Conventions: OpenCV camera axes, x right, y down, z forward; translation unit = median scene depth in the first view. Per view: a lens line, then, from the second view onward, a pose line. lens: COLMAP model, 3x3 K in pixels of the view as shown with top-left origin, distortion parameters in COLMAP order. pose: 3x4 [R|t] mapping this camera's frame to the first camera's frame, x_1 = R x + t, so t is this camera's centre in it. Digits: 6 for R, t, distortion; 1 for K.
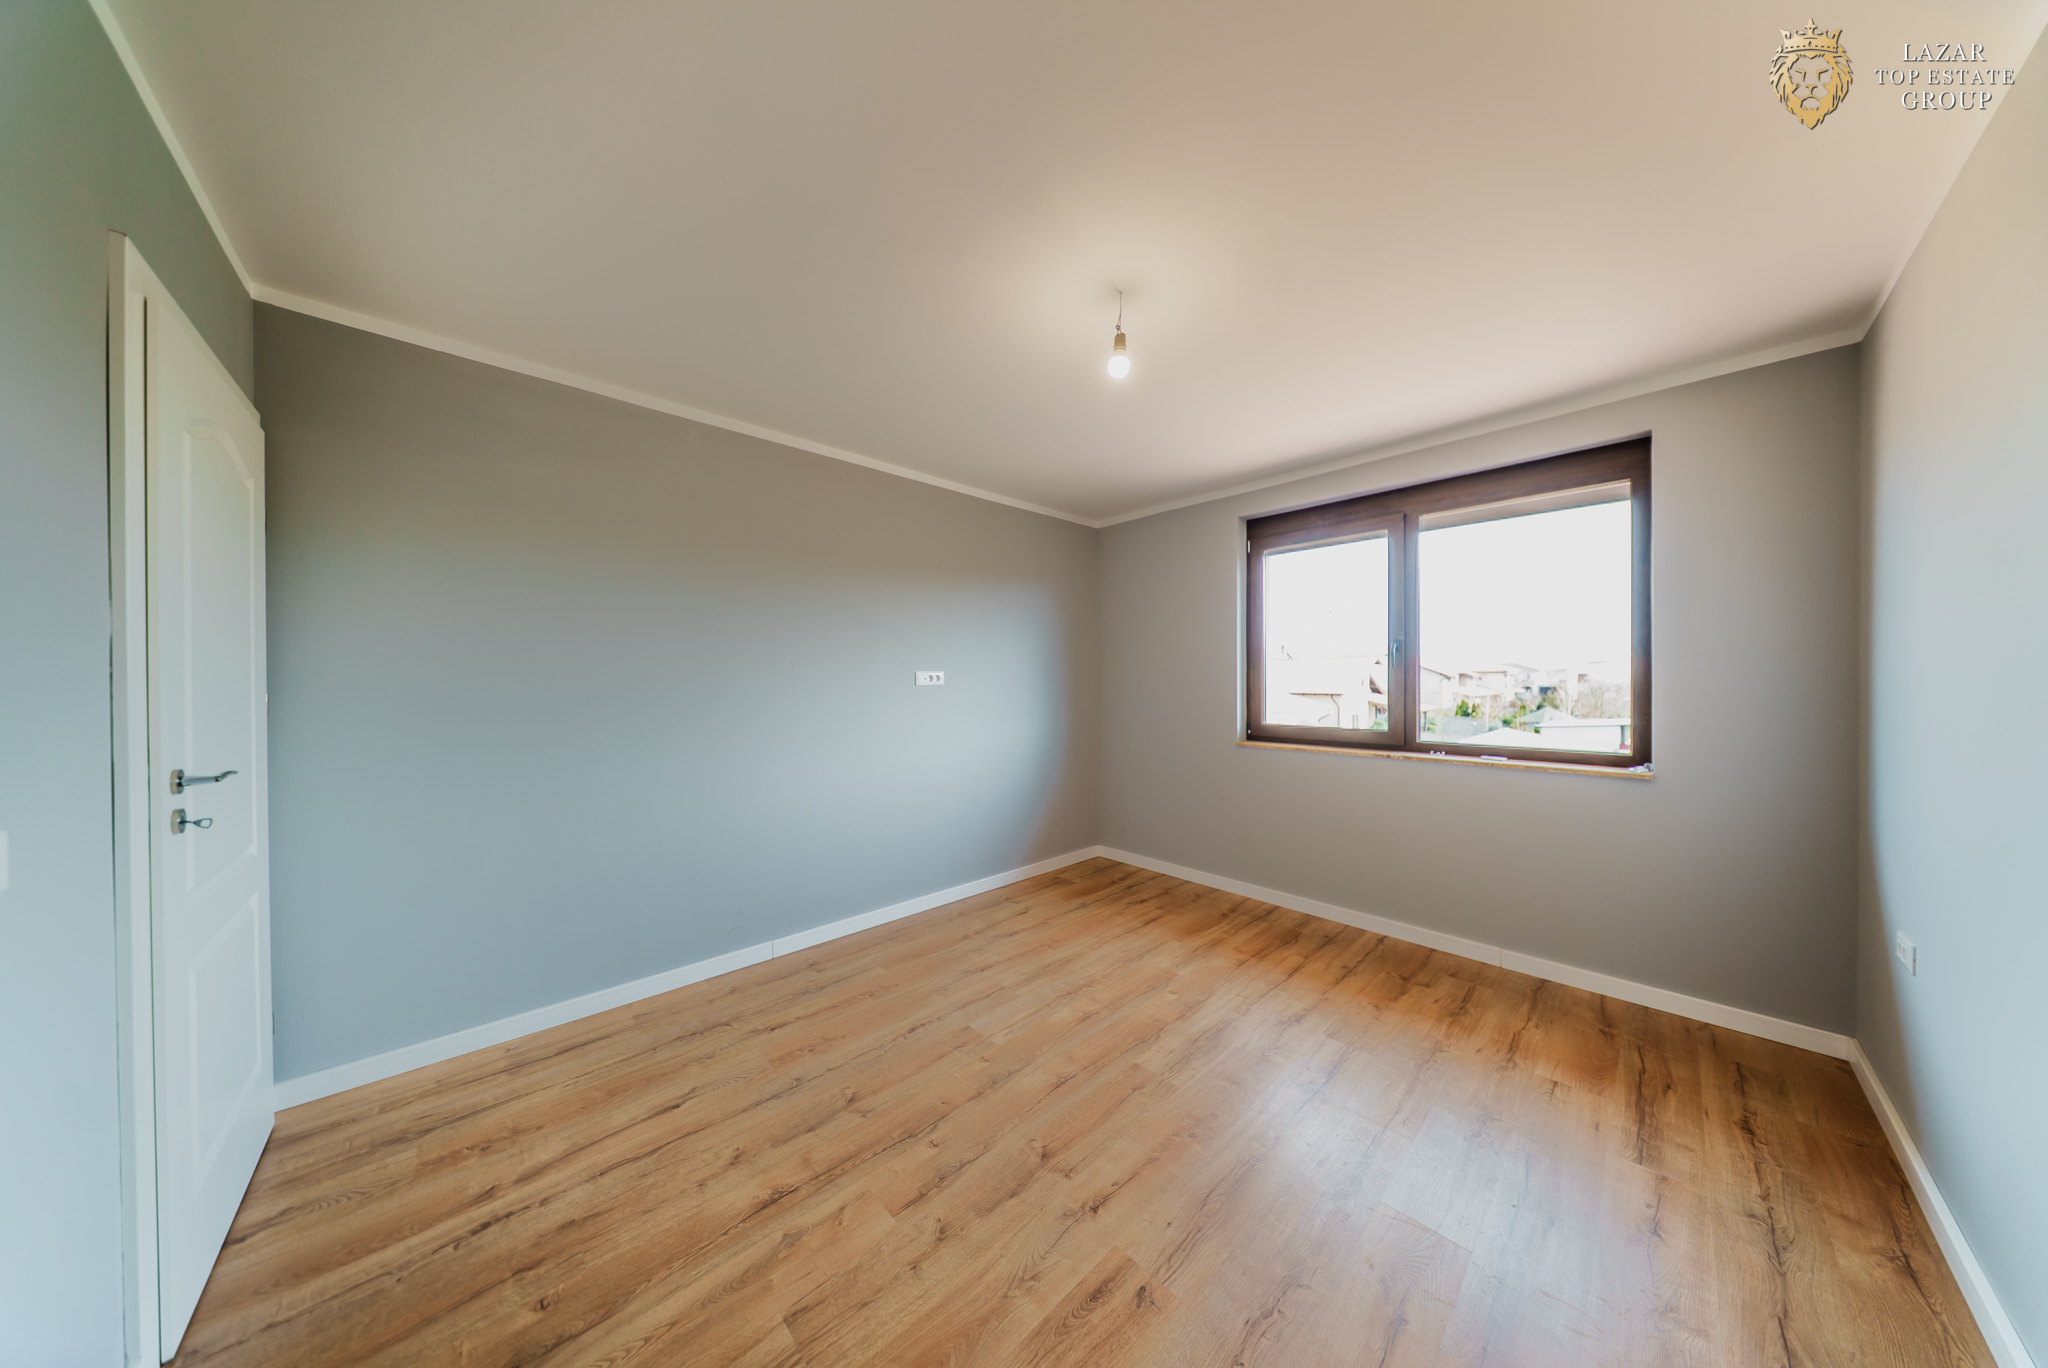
lens RADIAL K [[603.5, 0, 1014.4], [0, 603.5, 698.9], [0, 0, 1]] dist [0.000227, -0.001115]
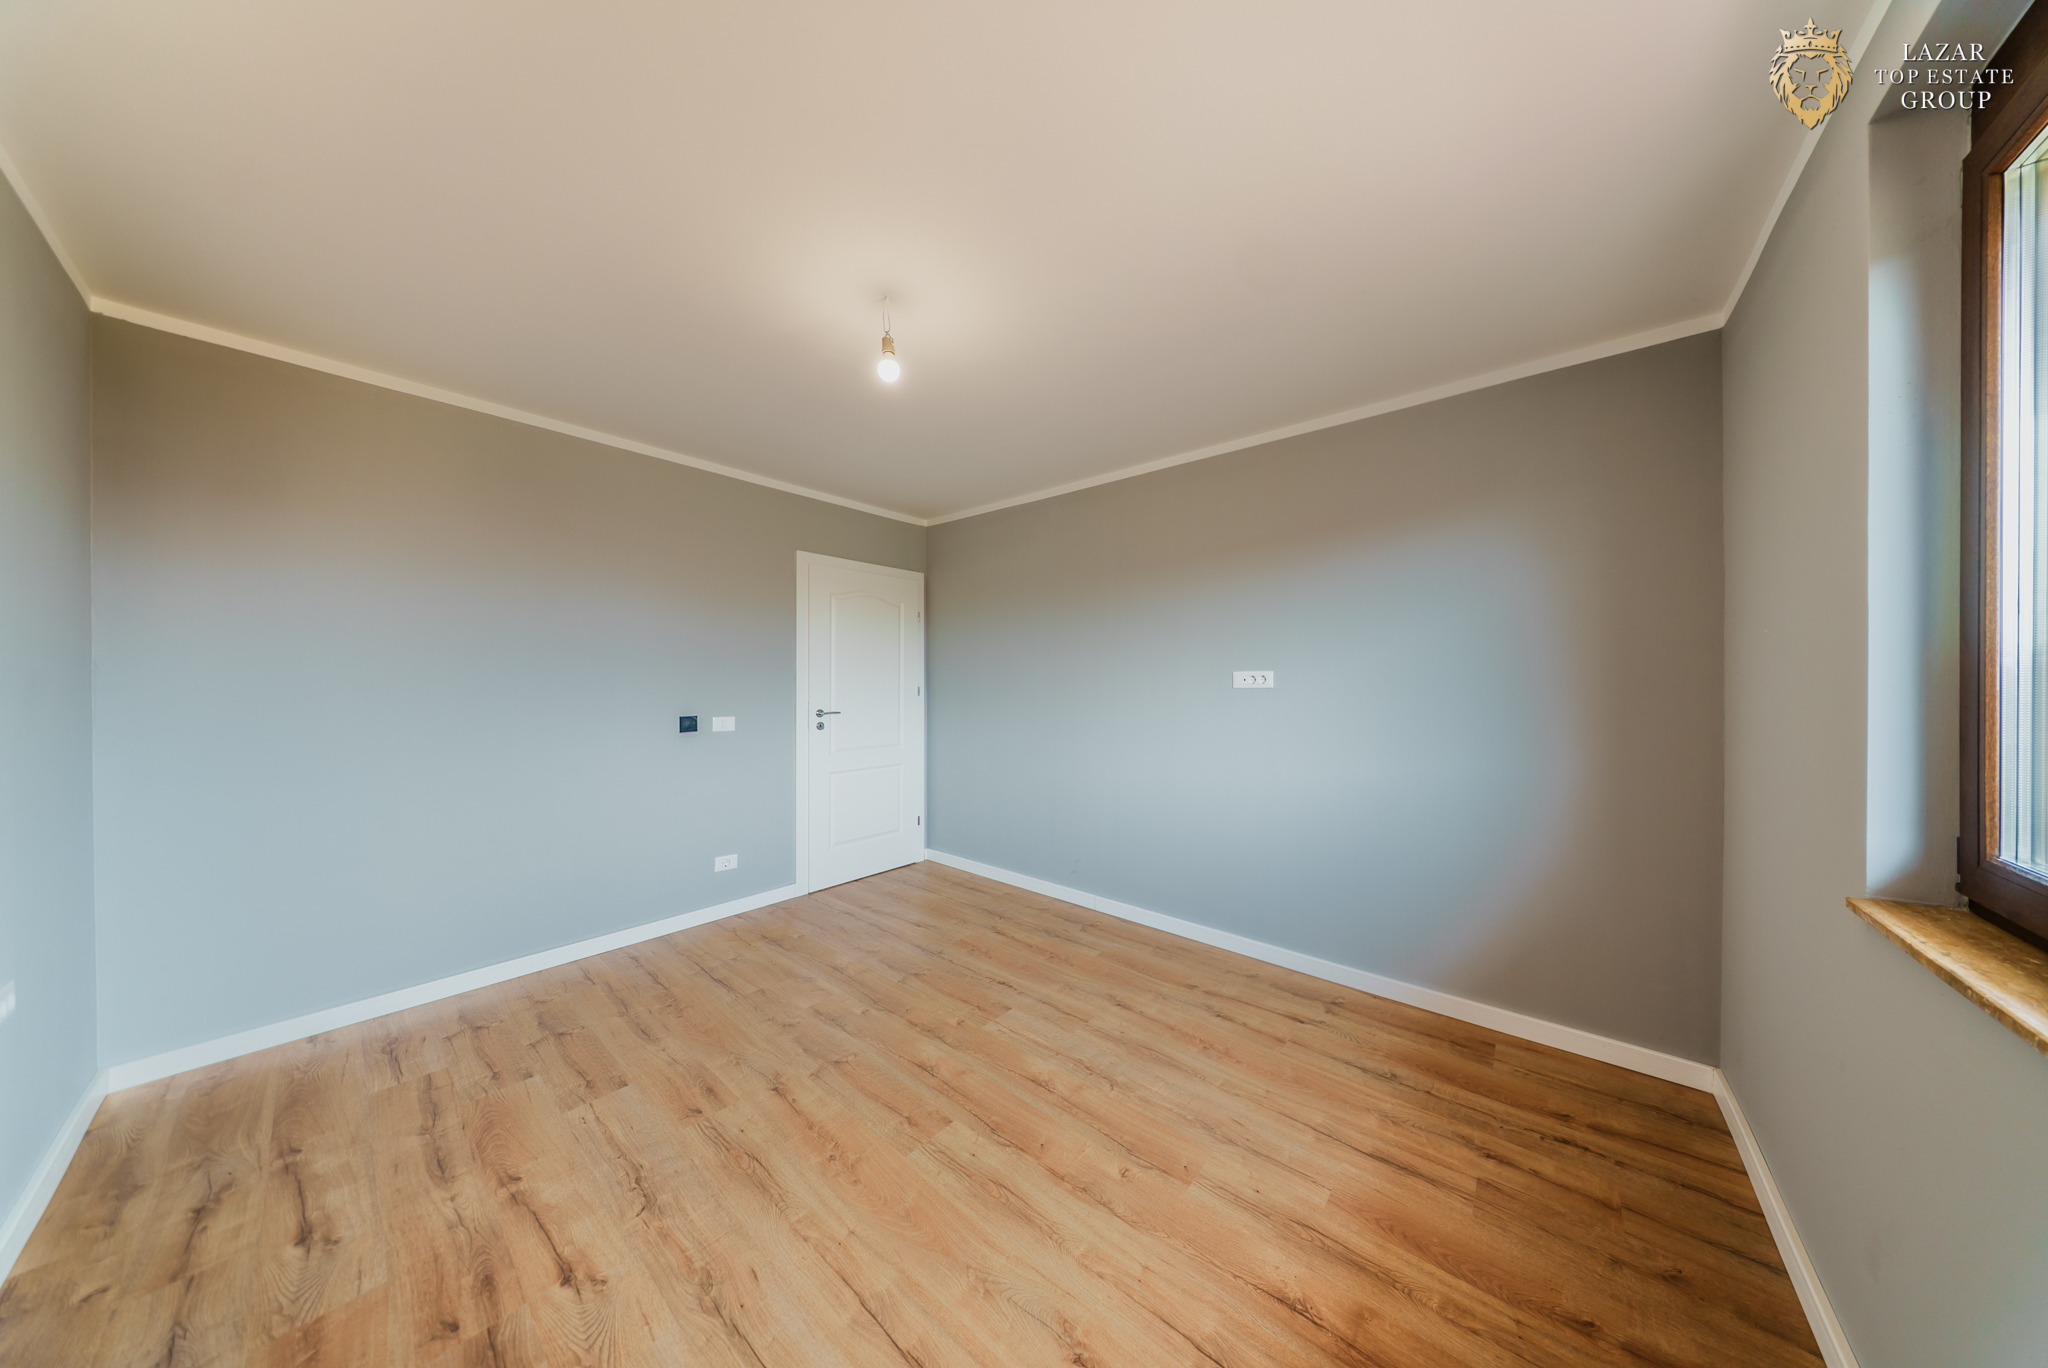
lens RADIAL K [[603.5, 0, 1044.4], [0, 603.5, 678.1], [0, 0, 1]] dist [0.000227, -0.001115]
pose [[0.128913, -0.000450, -0.991656, 1.025169], [-0.034564, 0.999390, -0.004946, -0.034946], [0.991053, 0.034913, 0.128819, 0.943359]]
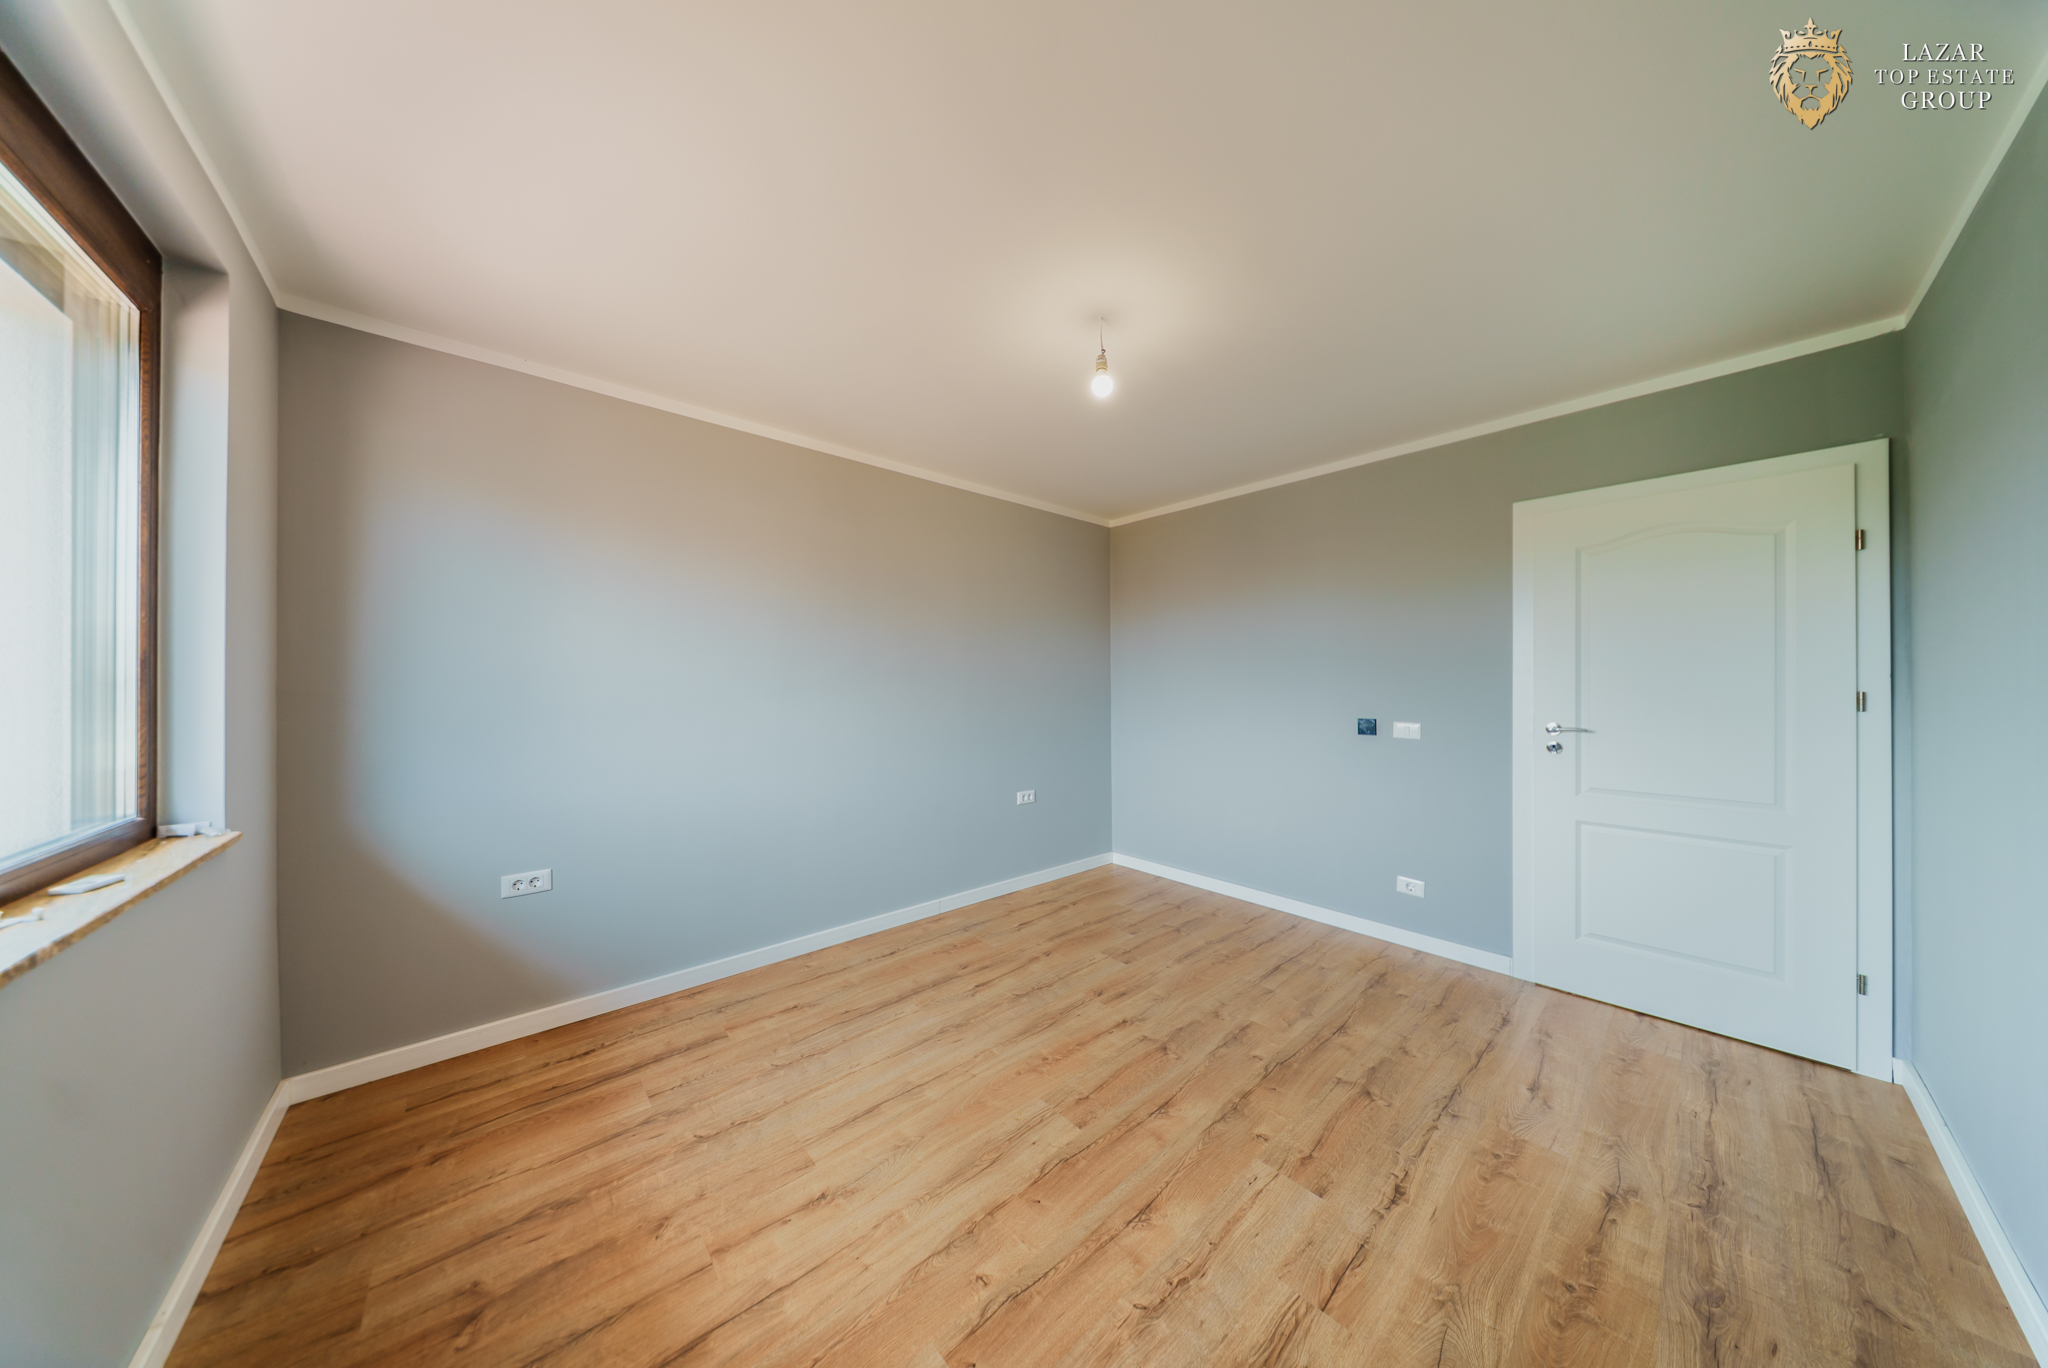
lens RADIAL K [[603.5, 0, 1012.3], [0, 603.5, 683.8], [0, 0, 1]] dist [0.000227, -0.001115]
pose [[-0.999470, 0.003353, 0.032388, 0.253453], [0.004347, 0.999521, 0.030655, -0.050305], [-0.032270, 0.030780, -0.999005, 1.739300]]
